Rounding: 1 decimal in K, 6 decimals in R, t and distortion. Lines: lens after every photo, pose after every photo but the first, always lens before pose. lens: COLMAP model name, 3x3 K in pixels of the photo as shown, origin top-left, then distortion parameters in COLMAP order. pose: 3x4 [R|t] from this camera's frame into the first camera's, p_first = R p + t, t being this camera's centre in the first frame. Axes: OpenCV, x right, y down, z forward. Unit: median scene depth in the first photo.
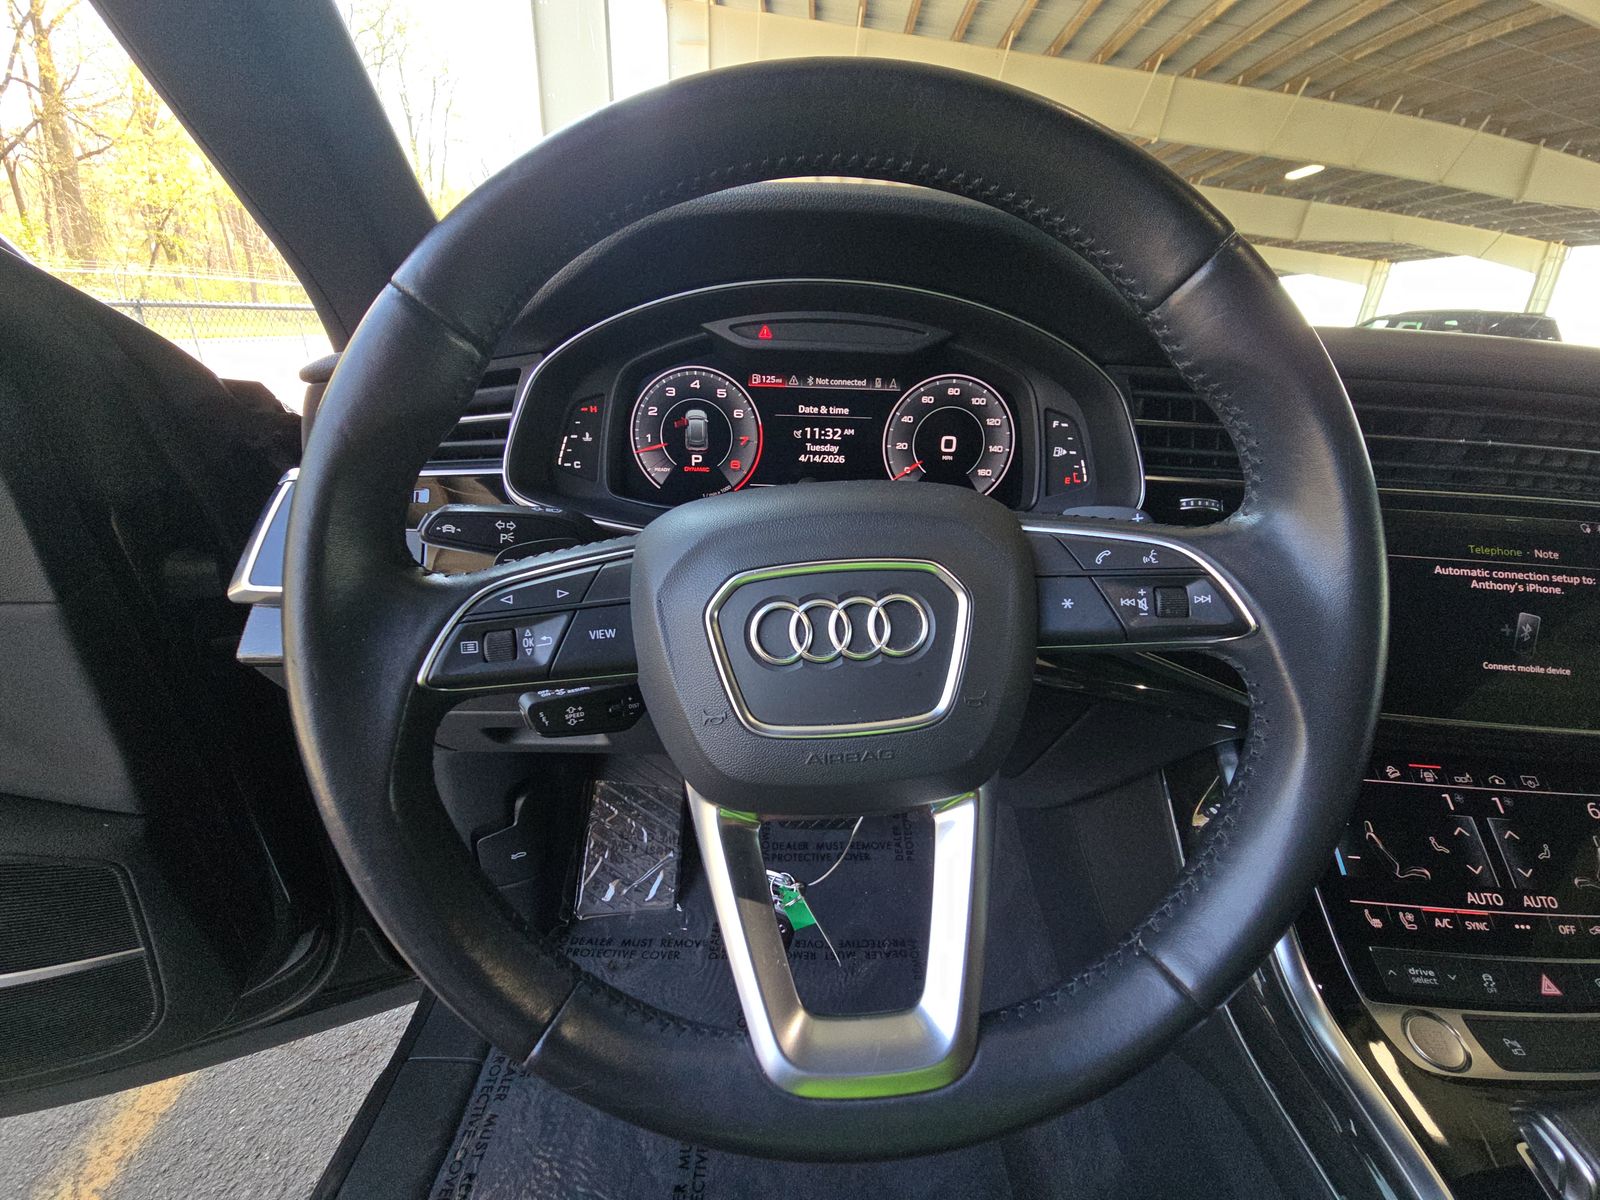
lens RADIAL K [[645.9, 0, 805.7], [0, 645.9, 603.5], [0, 0, 1]] dist [-0.012451, -0.002452]
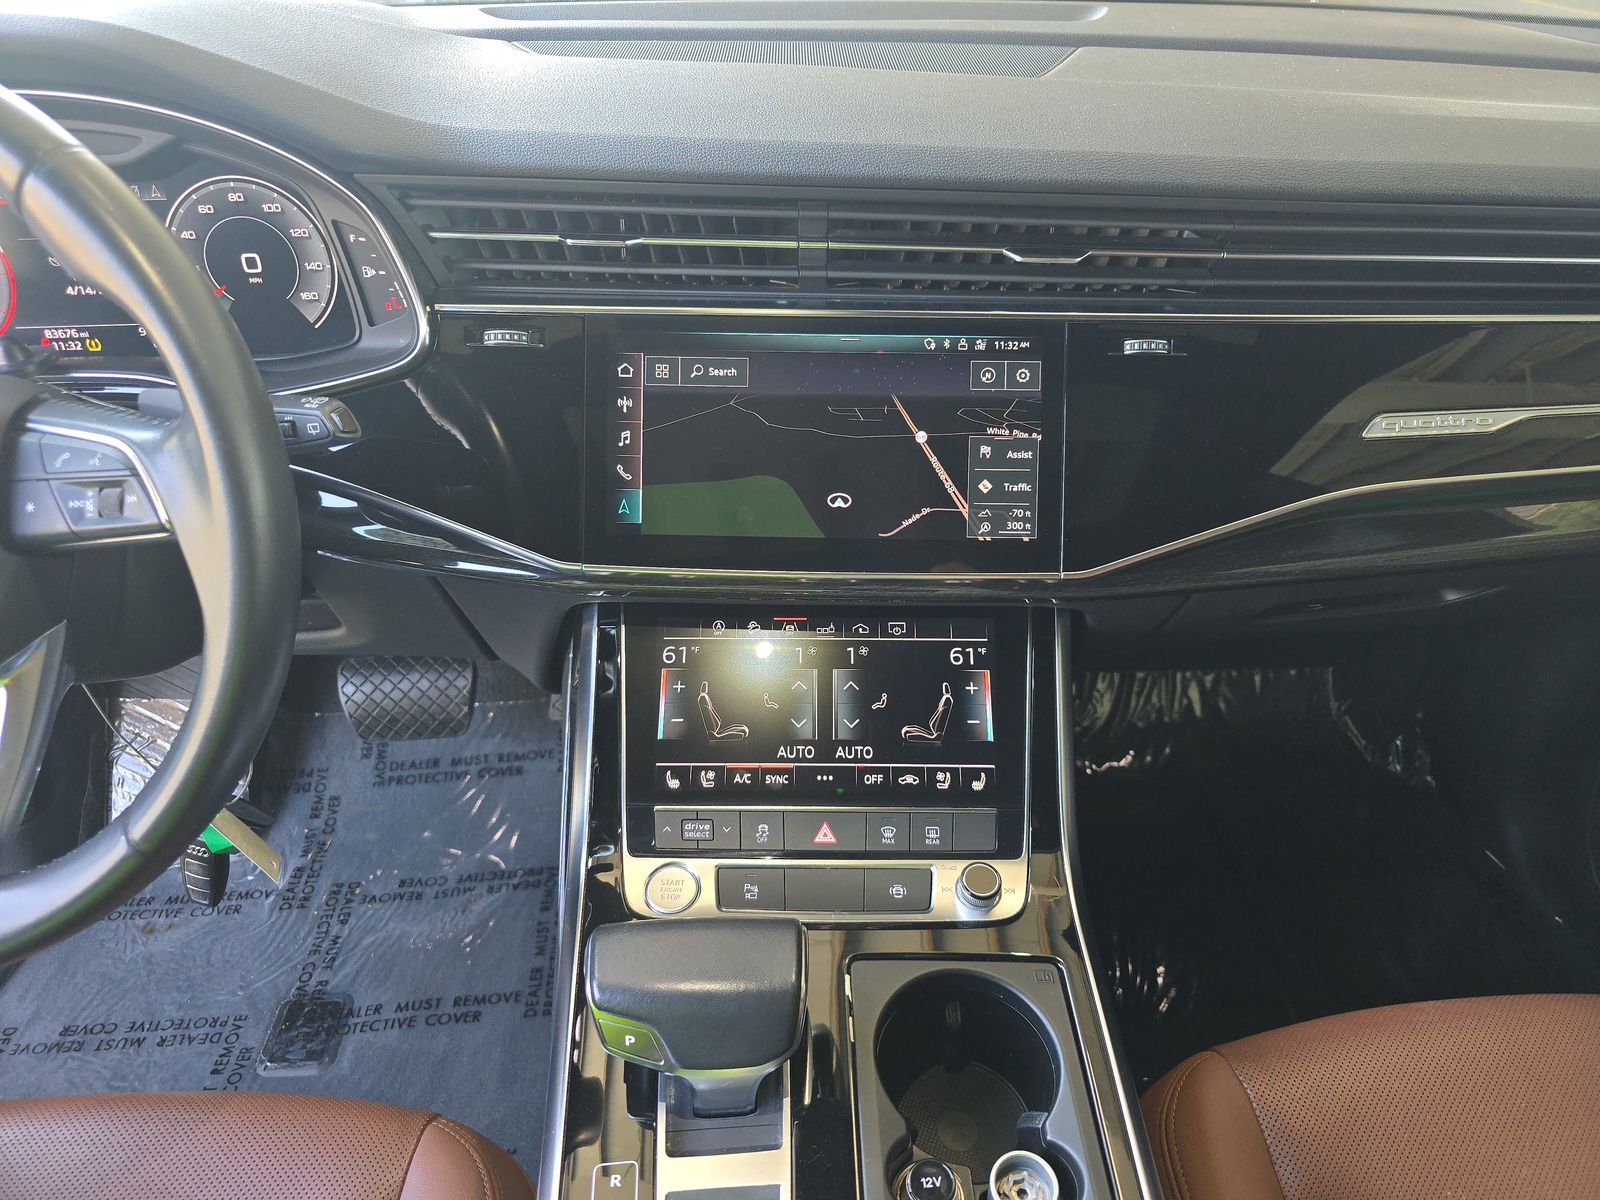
lens RADIAL K [[1083.8, 0, 797.3], [0, 1083.8, 604.9], [0, 0, 1]] dist [0.002072, -0.002697]
pose [[0.996374, -0.068583, 0.050359, 0.858071], [0.056881, 0.977062, 0.205217, -0.075435], [-0.063278, -0.201609, 0.977420, -0.477333]]
